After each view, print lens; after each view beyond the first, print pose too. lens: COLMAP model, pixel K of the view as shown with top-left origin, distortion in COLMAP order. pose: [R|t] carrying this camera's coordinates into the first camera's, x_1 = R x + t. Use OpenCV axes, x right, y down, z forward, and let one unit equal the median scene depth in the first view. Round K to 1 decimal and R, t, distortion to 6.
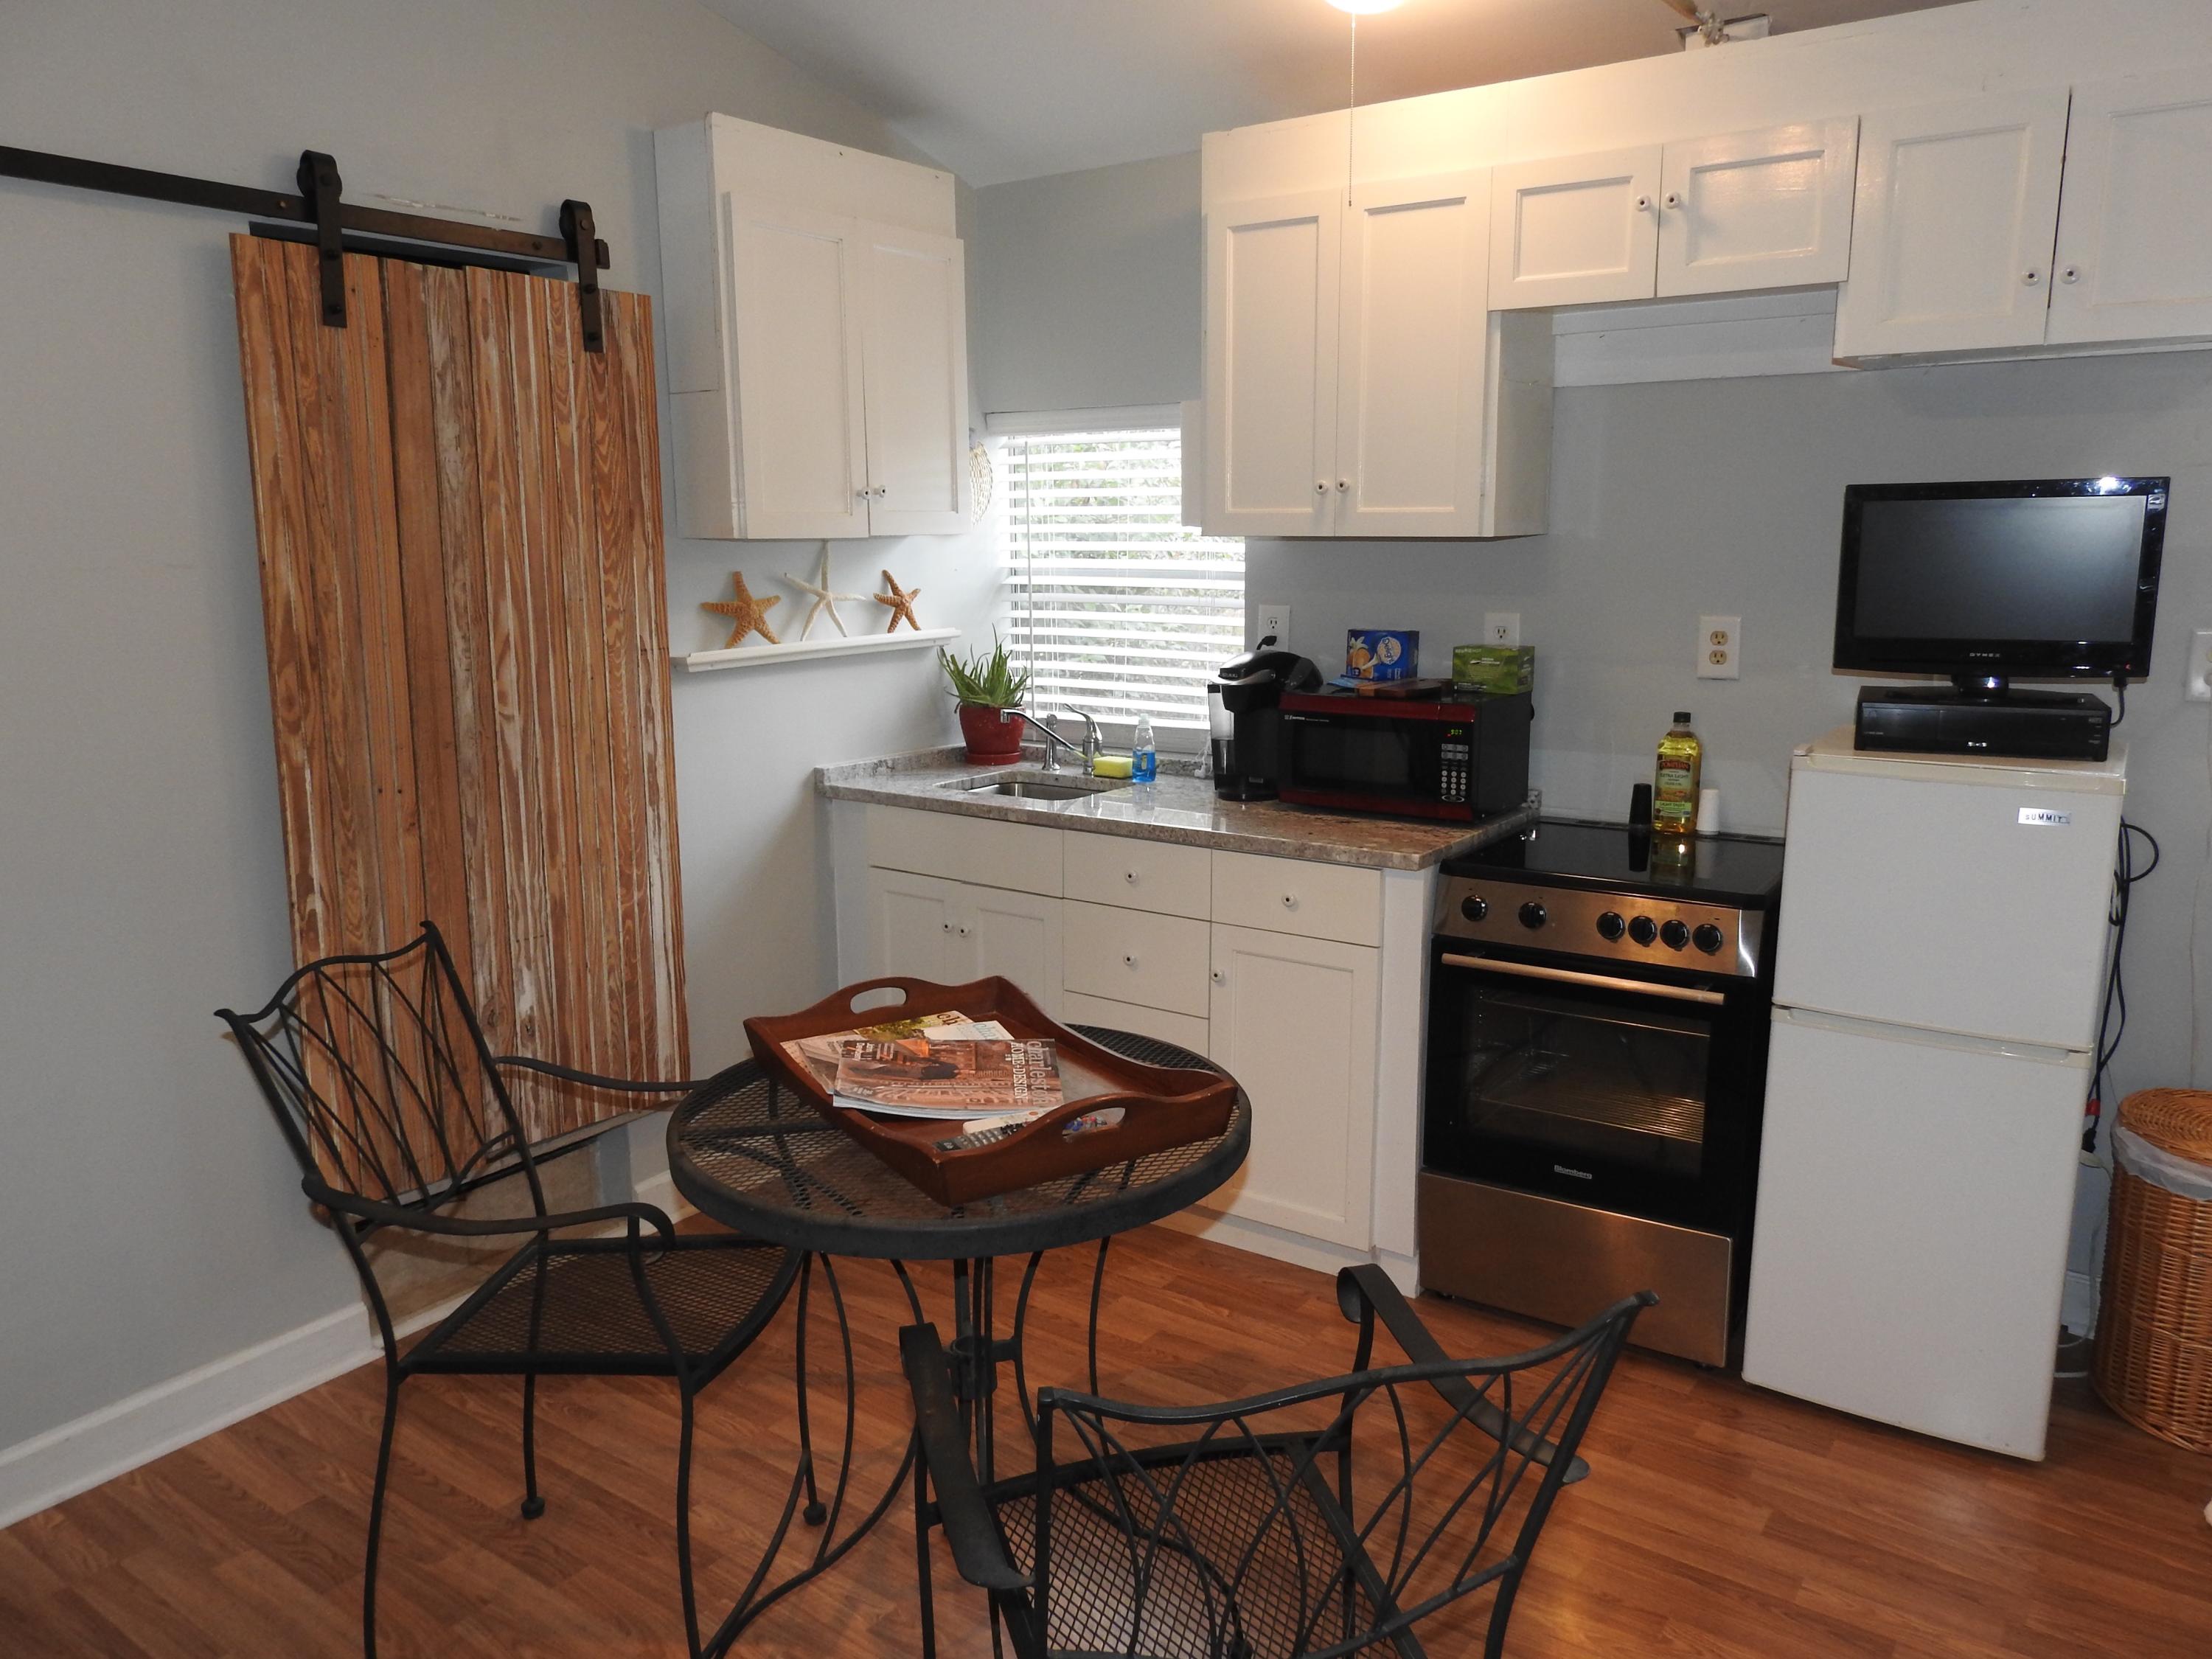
lens RADIAL K [[1592.5, 0, 1108.8], [0, 1592.5, 825.1], [0, 0, 1]] dist [0.001589, 0.000034]
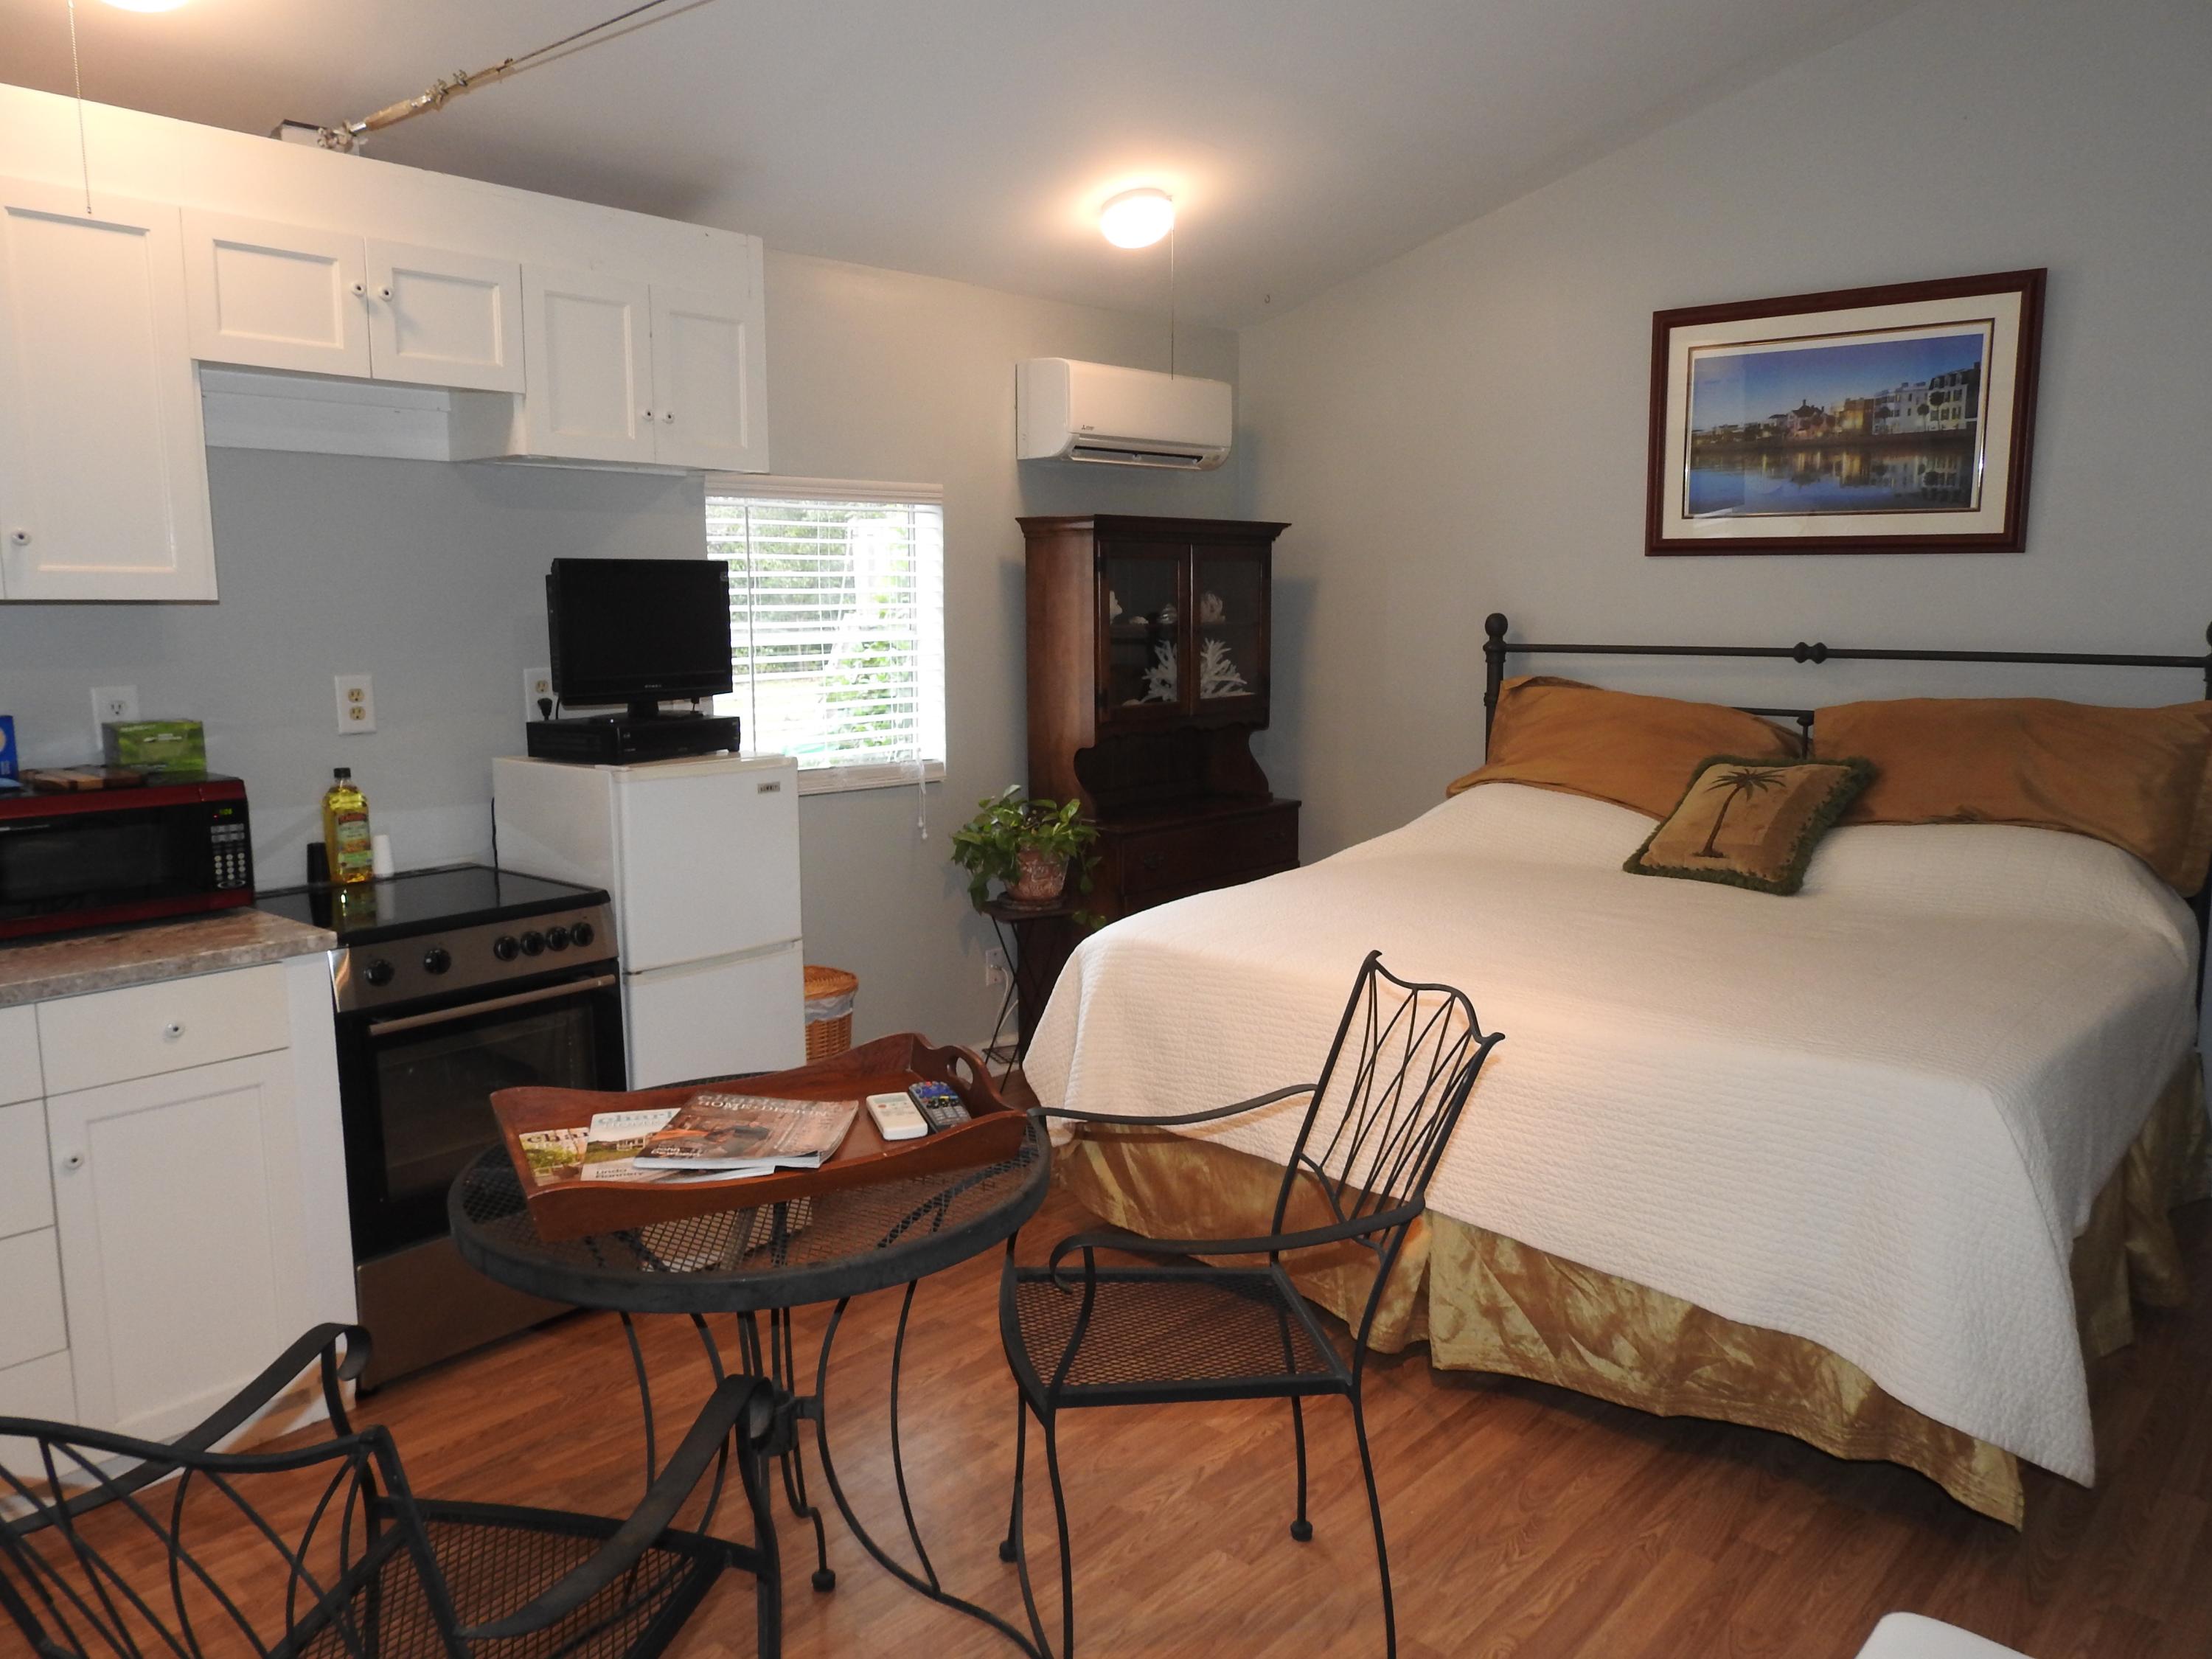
lens RADIAL K [[1592.5, 0, 1095.8], [0, 1592.5, 816.2], [0, 0, 1]] dist [0.001589, 0.000034]
pose [[0.109062, -0.127702, 0.985798, -1.368897], [0.184972, 0.977000, 0.106099, -0.131140], [-0.976673, 0.170773, 0.130175, 0.852241]]
